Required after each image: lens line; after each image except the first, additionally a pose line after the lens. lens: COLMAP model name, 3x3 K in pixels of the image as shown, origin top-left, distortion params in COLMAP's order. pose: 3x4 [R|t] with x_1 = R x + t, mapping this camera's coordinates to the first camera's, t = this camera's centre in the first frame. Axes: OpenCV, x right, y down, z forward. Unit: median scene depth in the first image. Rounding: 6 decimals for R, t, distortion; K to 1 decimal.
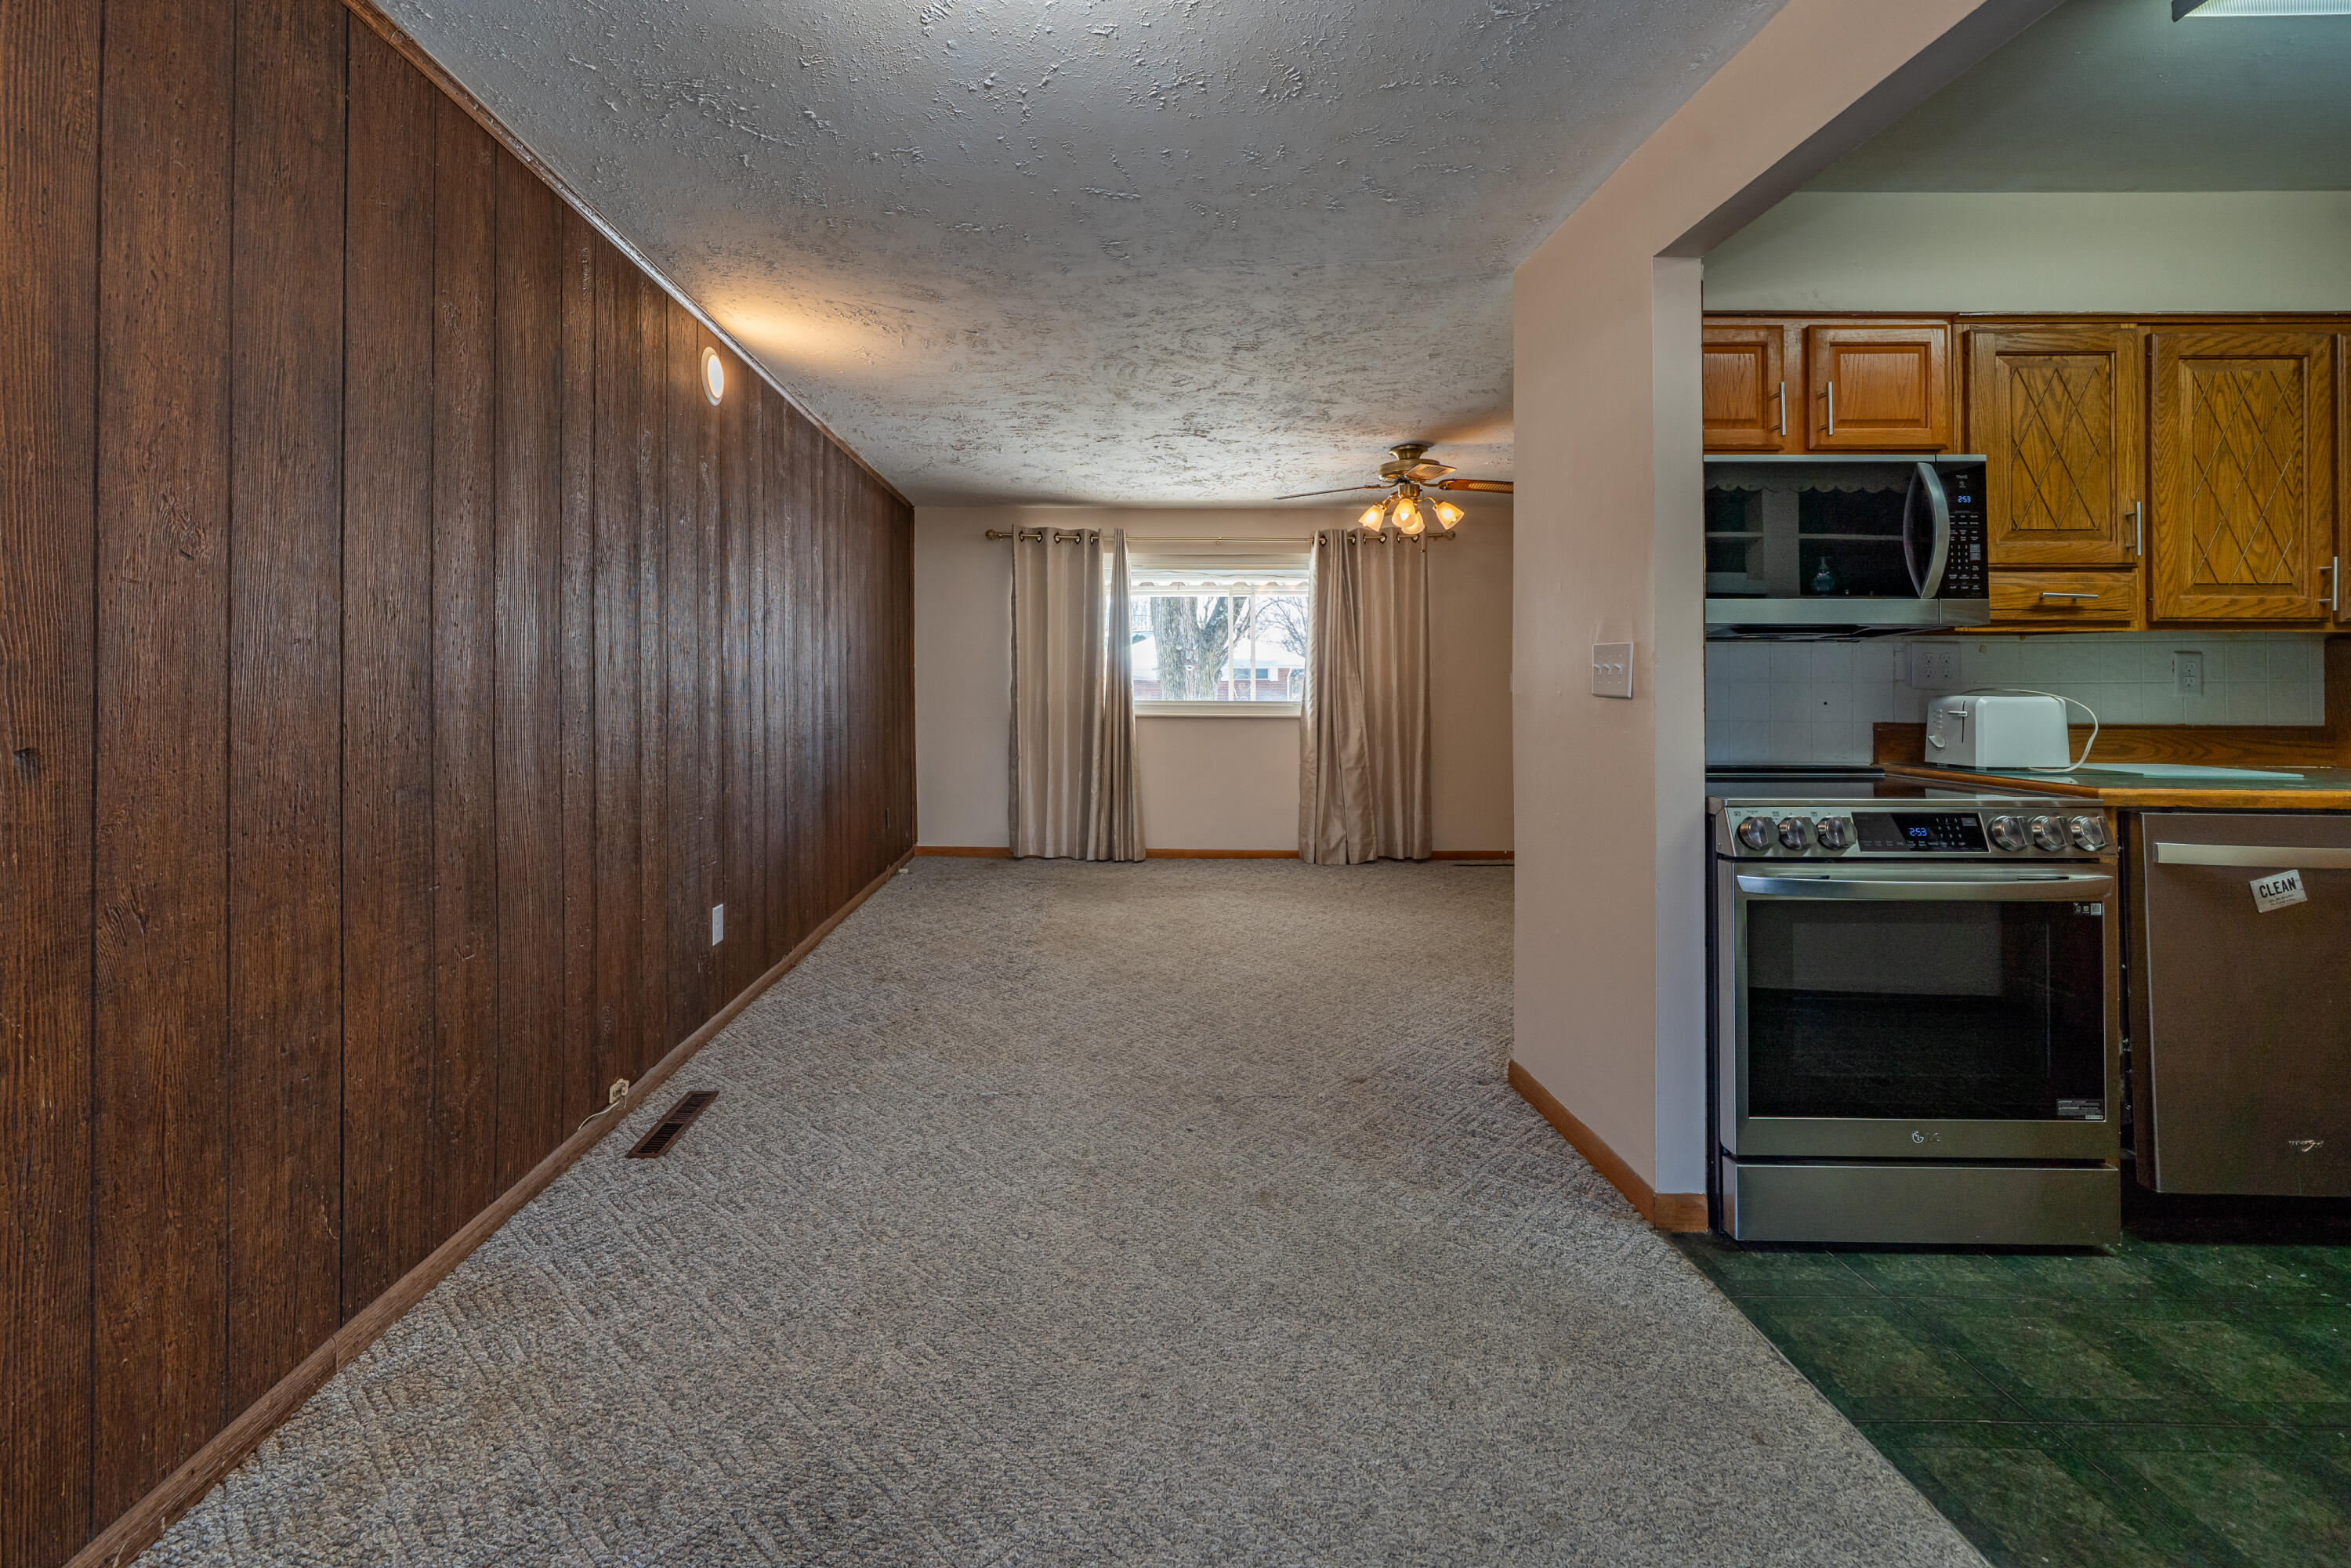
lens RADIAL K [[978.9, 0, 1080.3], [0, 978.9, 666.9], [0, 0, 1]] dist [-0.004327, 0.000147]
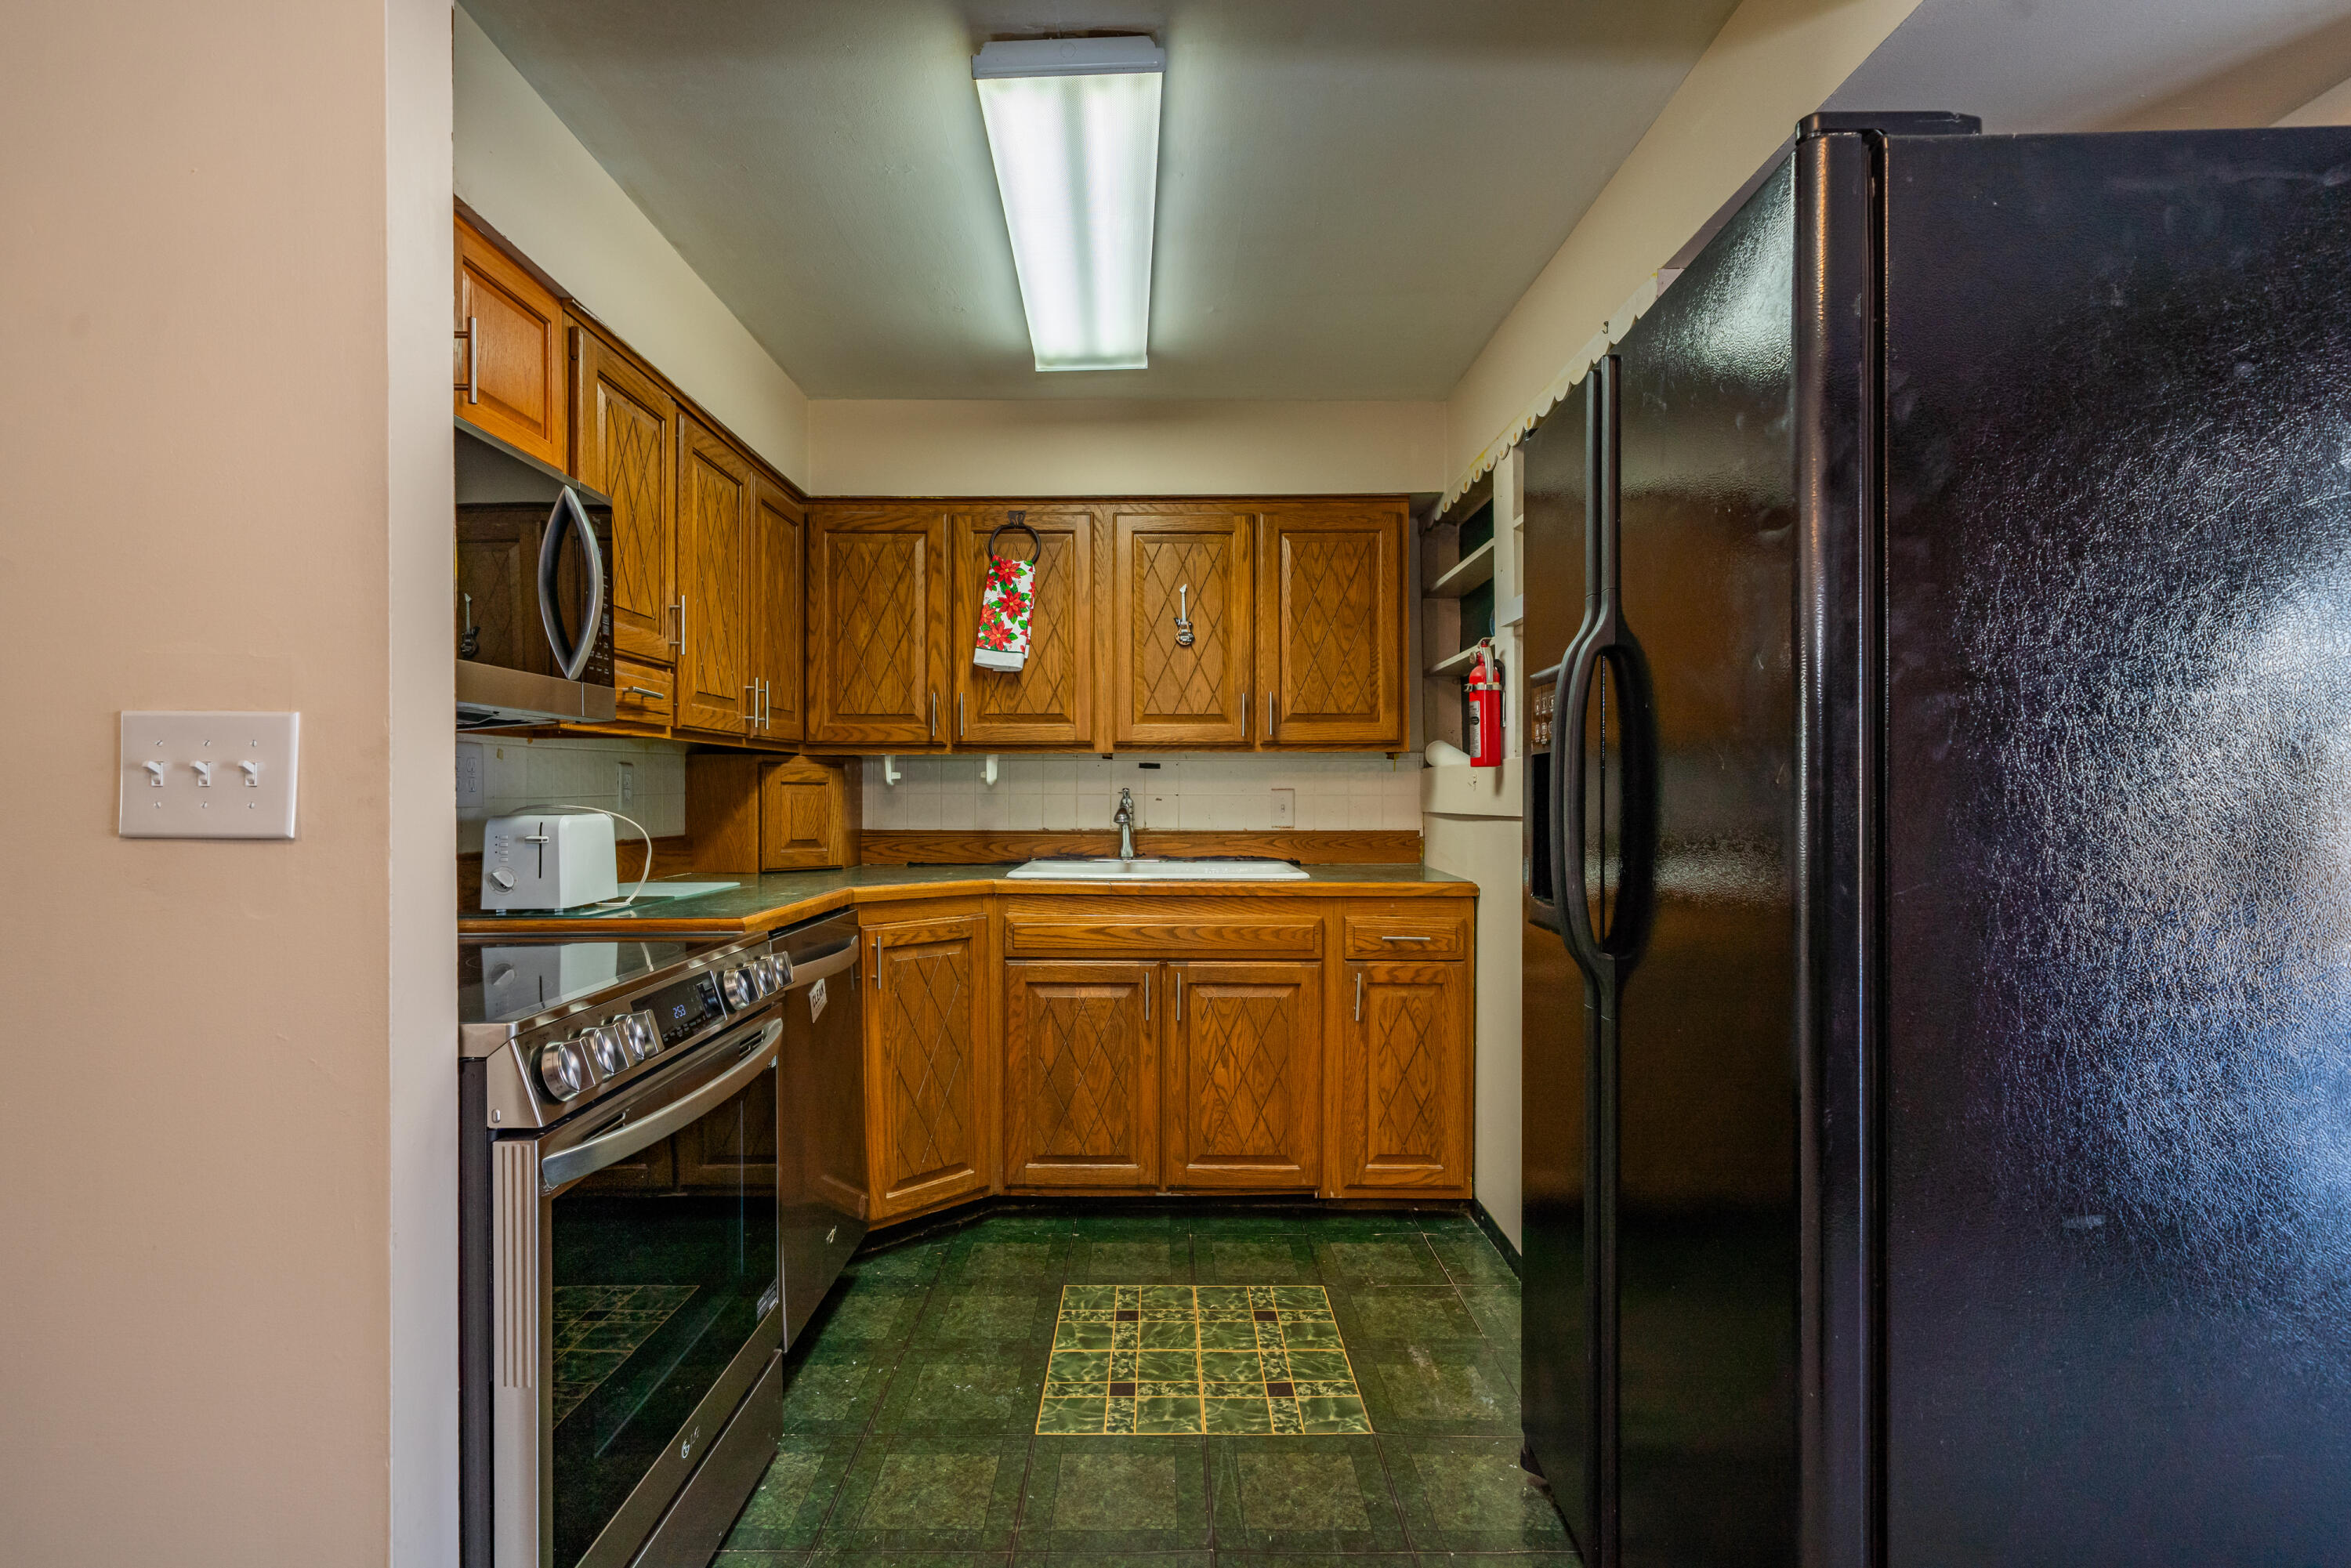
lens RADIAL K [[1118.4, 0, 1160.3], [0, 1118.4, 793.9], [0, 0, 1]] dist [-0.000060, 0.000166]
pose [[-0.021343, -0.005419, 0.999758, 0.042067], [-0.009786, 0.999939, 0.005211, 0.004253], [-0.999724, -0.009672, -0.021395, 0.571483]]
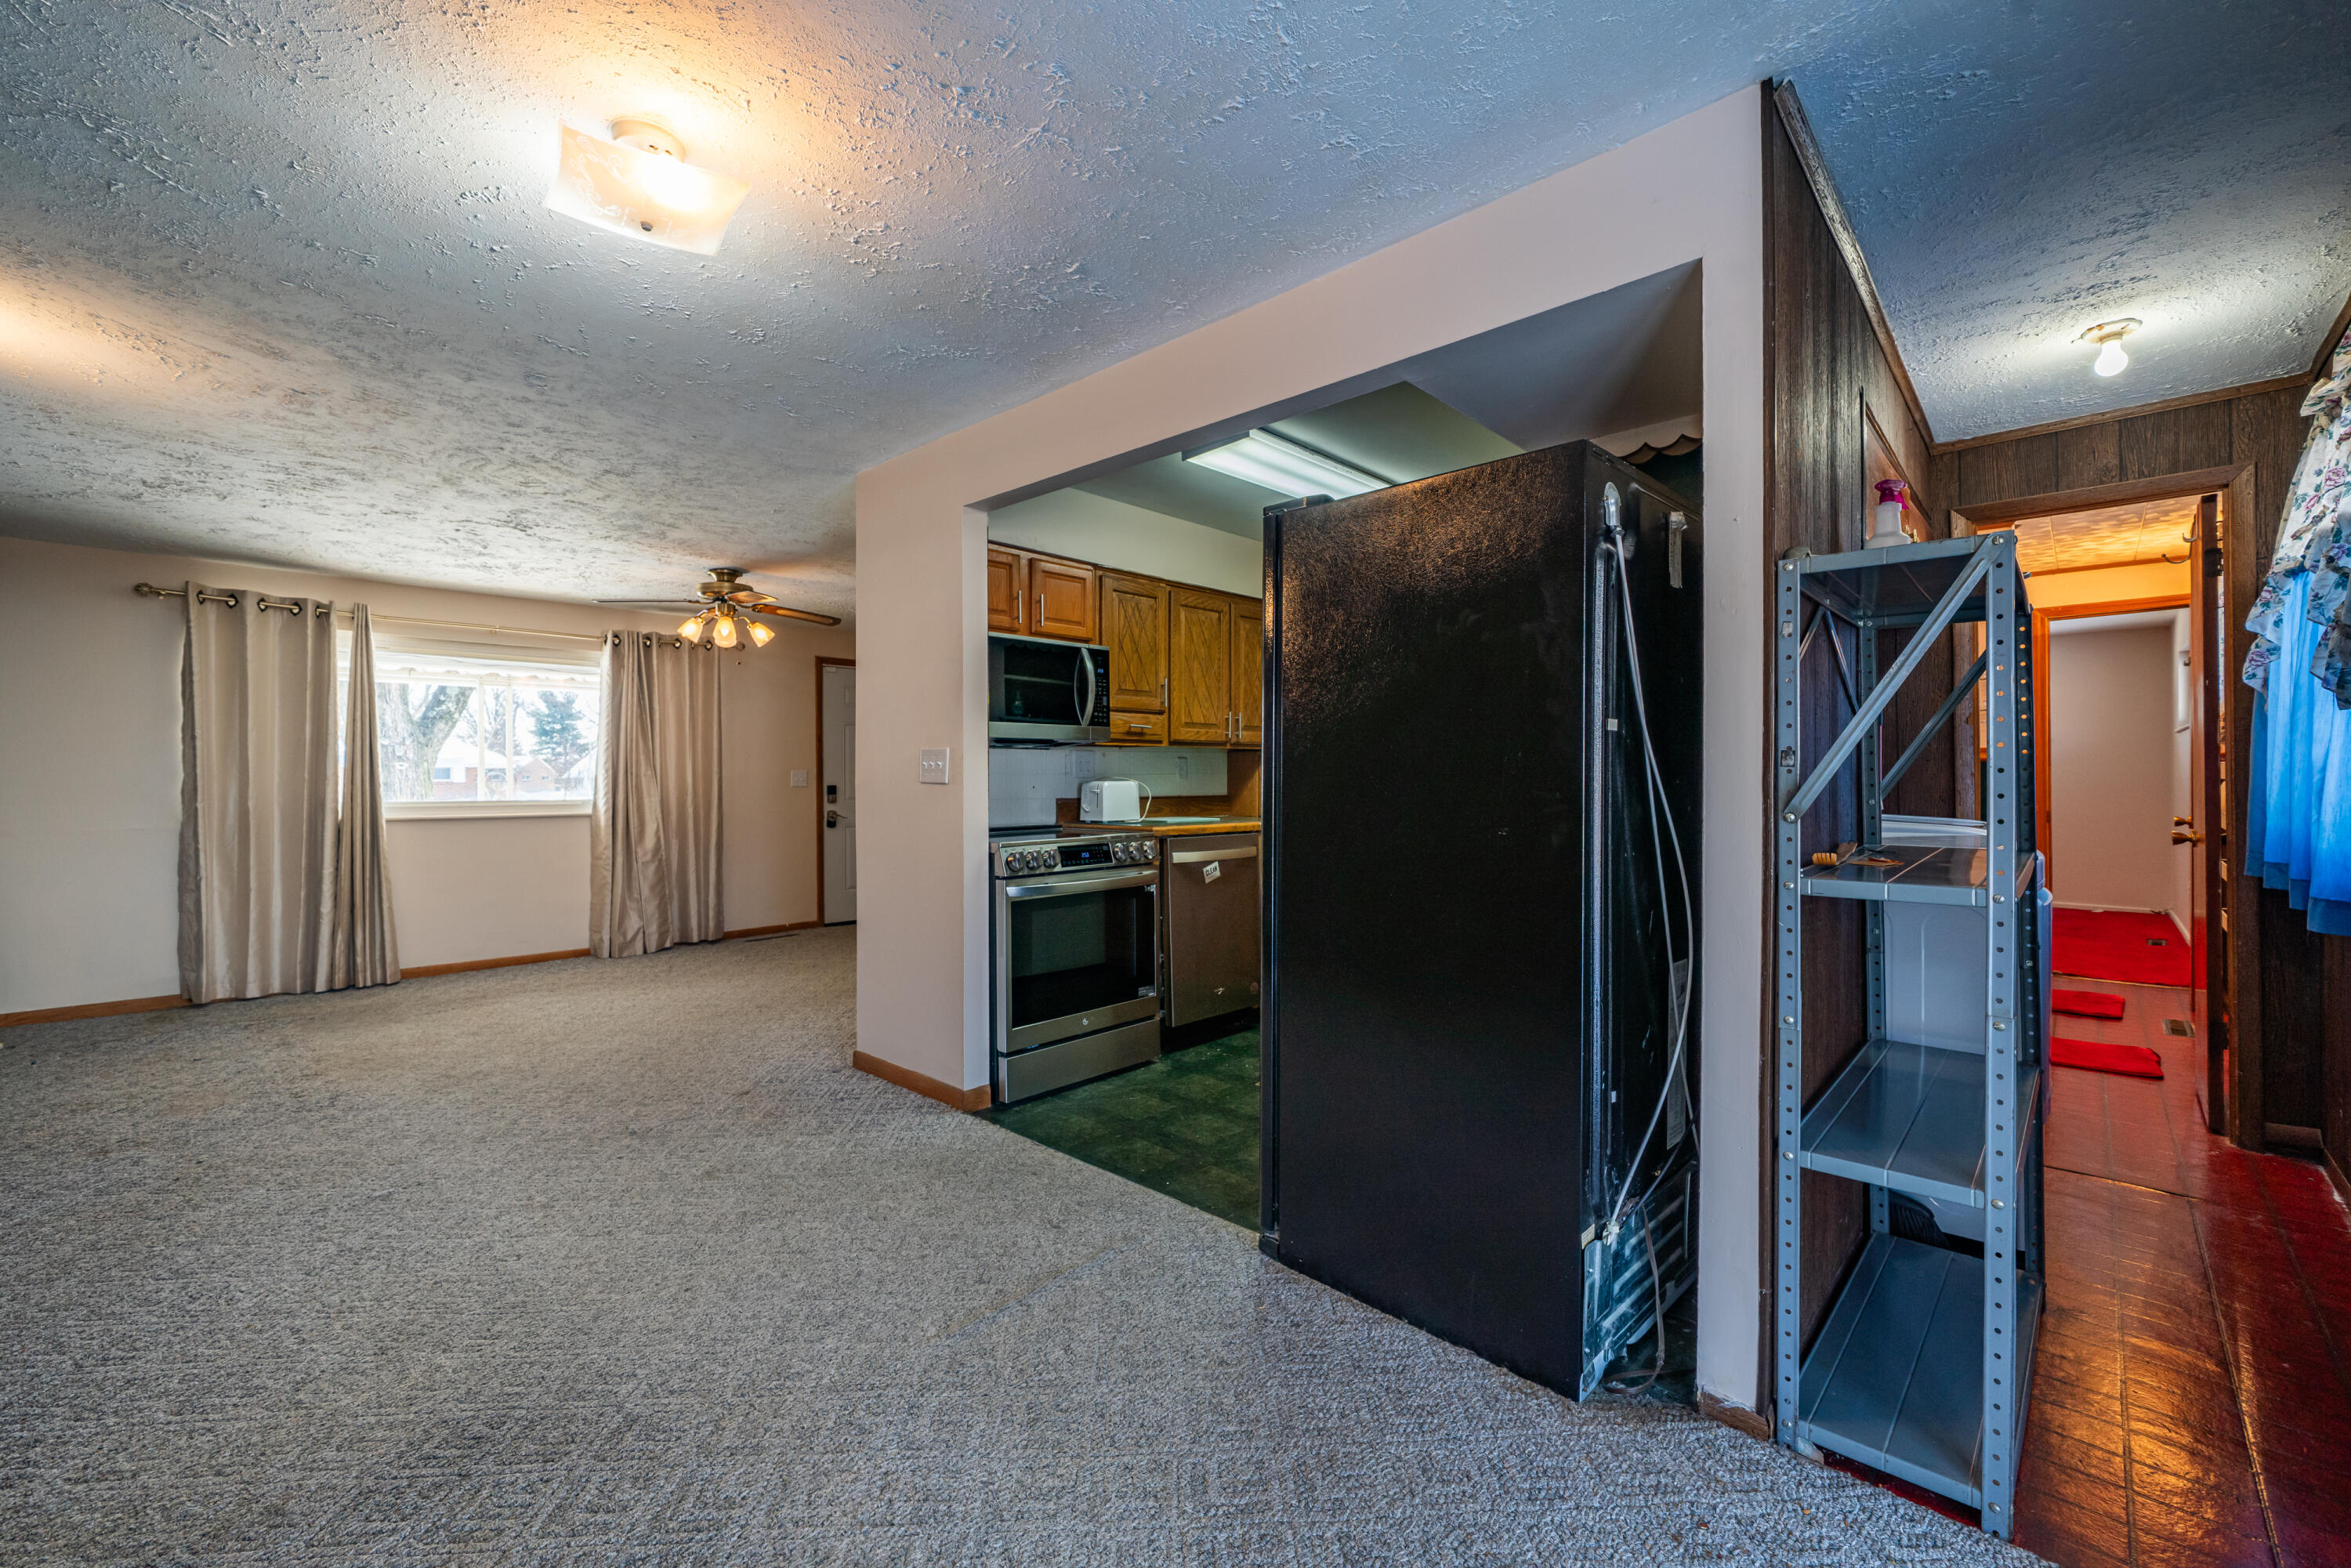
lens RADIAL K [[976.3, 0, 1167.2], [0, 976.3, 779.1], [0, 0, 1]] dist [-0.002925, -0.000244]
pose [[0.667195, -0.007180, 0.744849, -0.333981], [-0.002418, 0.999927, 0.011805, 0.005019], [-0.744879, -0.009677, 0.667129, -0.277207]]
